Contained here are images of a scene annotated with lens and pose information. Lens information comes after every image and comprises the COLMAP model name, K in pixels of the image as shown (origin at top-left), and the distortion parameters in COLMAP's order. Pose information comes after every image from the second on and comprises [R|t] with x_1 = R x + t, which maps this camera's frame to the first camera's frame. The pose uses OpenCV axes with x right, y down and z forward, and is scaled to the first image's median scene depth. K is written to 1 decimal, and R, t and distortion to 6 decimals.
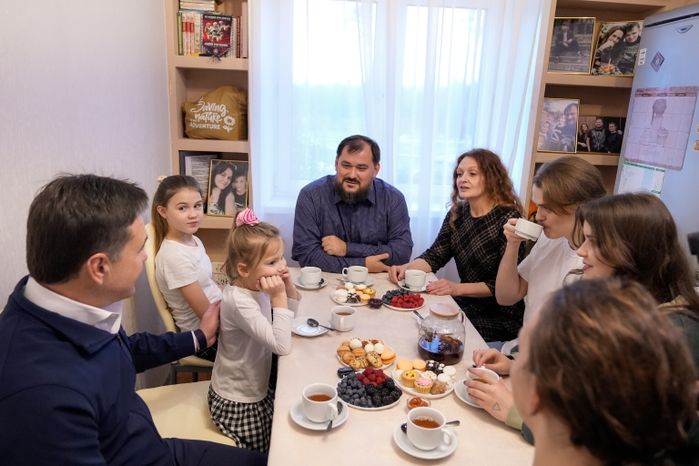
lens RADIAL K [[509.0, 0, 349.5], [0, 509.0, 233.0], [0, 0, 1]] dist [-0.005383, 0.007148]
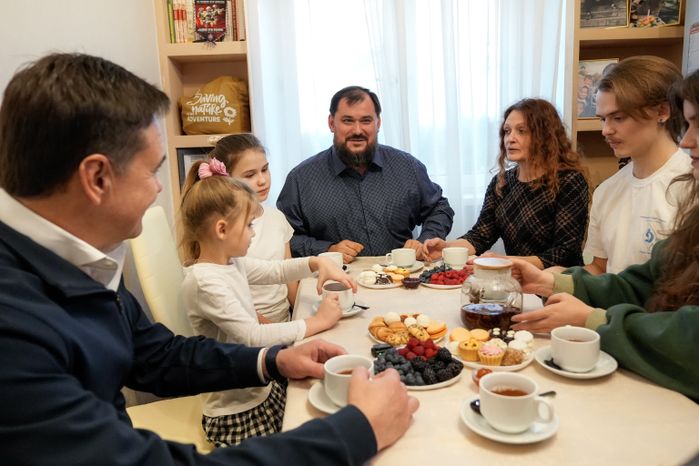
lens RADIAL K [[511.1, 0, 350.3], [0, 511.1, 227.7], [0, 0, 1]] dist [-0.007193, 0.006399]
pose [[0.996195, -0.078975, -0.036851, -0.006525], [0.075080, 0.992428, -0.097214, 0.090650], [0.044250, 0.094077, 0.994581, 0.132290]]
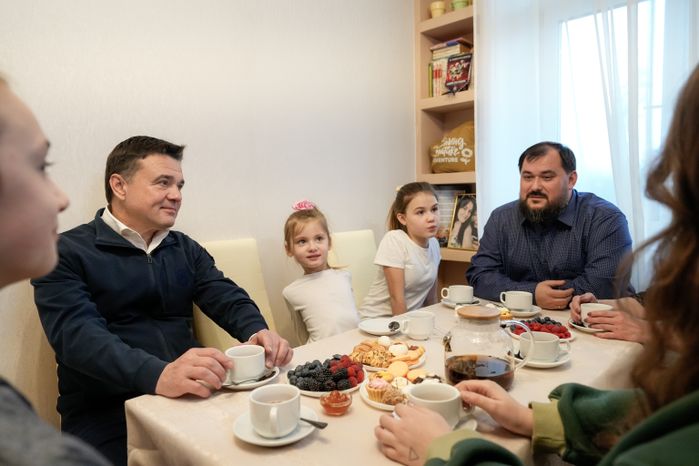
lens RADIAL K [[478.0, 0, 349.5], [0, 478.0, 233.0], [0, 0, 1]] dist [0.002737, 0.003909]
pose [[0.661041, -0.003189, -0.750343, 0.331494], [-0.141253, 0.981583, -0.128613, 0.092352], [0.736934, 0.191007, 0.648417, 0.257079]]
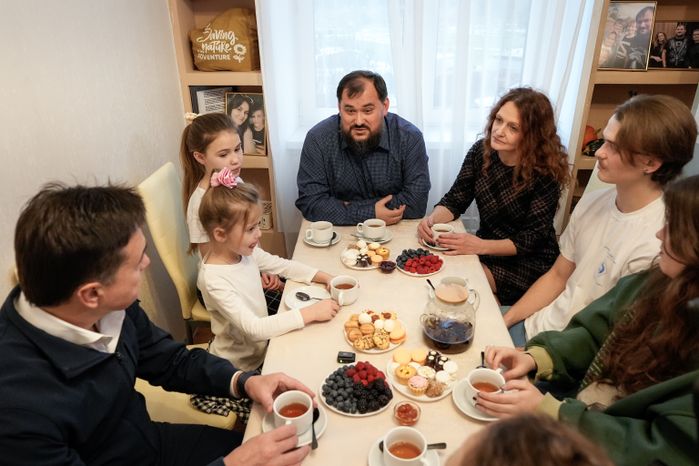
lens RADIAL K [[509.0, 0, 349.5], [0, 509.0, 233.0], [0, 0, 1]] dist [-0.005383, 0.007148]
pose [[0.992551, 0.000762, -0.121826, 0.069549], [0.022517, 0.981604, 0.189594, -0.070374], [0.119730, -0.190925, 0.974275, 0.086014]]
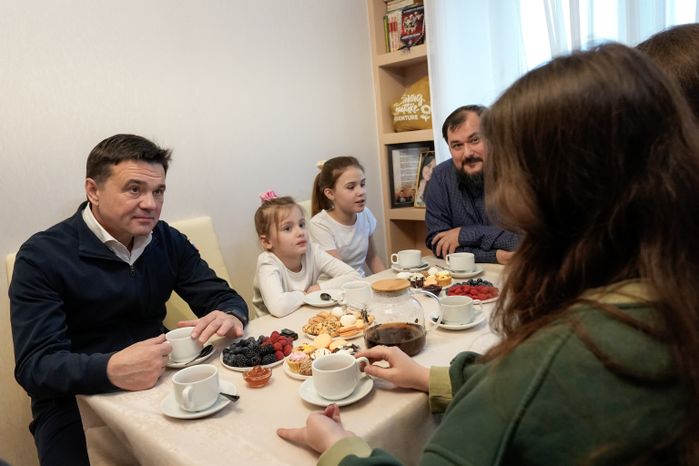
lens RADIAL K [[511.1, 0, 350.3], [0, 511.1, 227.7], [0, 0, 1]] dist [-0.007193, 0.006399]
pose [[0.665230, 0.013213, -0.746522, 0.419409], [-0.071416, 0.996385, -0.046004, 0.064331], [0.743215, 0.083917, 0.663769, 0.268625]]
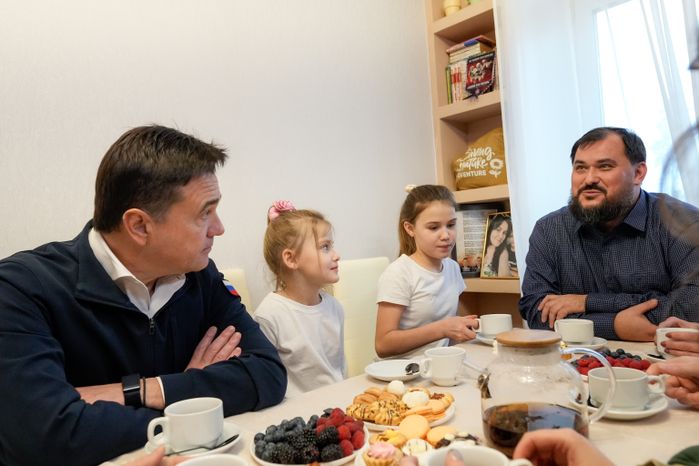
lens RADIAL K [[511.1, 0, 350.3], [0, 511.1, 227.7], [0, 0, 1]] dist [-0.007193, 0.006399]
pose [[0.623062, -0.107185, -0.774794, 0.274477], [-0.110648, 0.968526, -0.222965, 0.105461], [0.774307, 0.224651, 0.591592, 0.340243]]
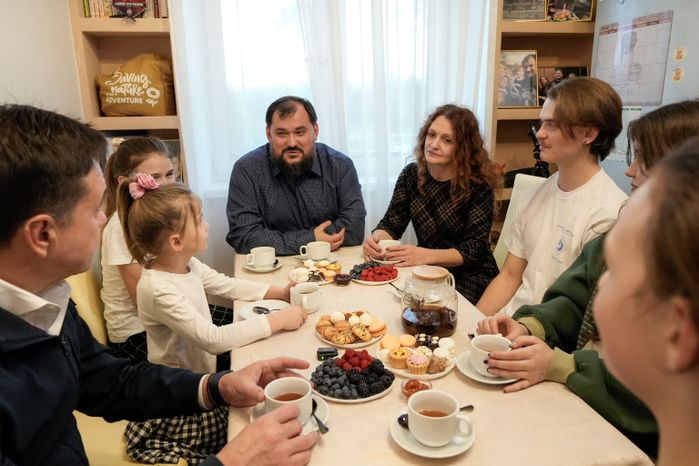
lens RADIAL K [[510.3, 0, 344.9], [0, 510.3, 232.5], [0, 0, 1]] dist [-0.009718, -0.001001]
pose [[0.992199, -0.085145, 0.091057, -0.011839], [0.085245, 0.996356, 0.002802, 0.042897], [-0.090964, 0.004982, 0.995842, 0.112976]]
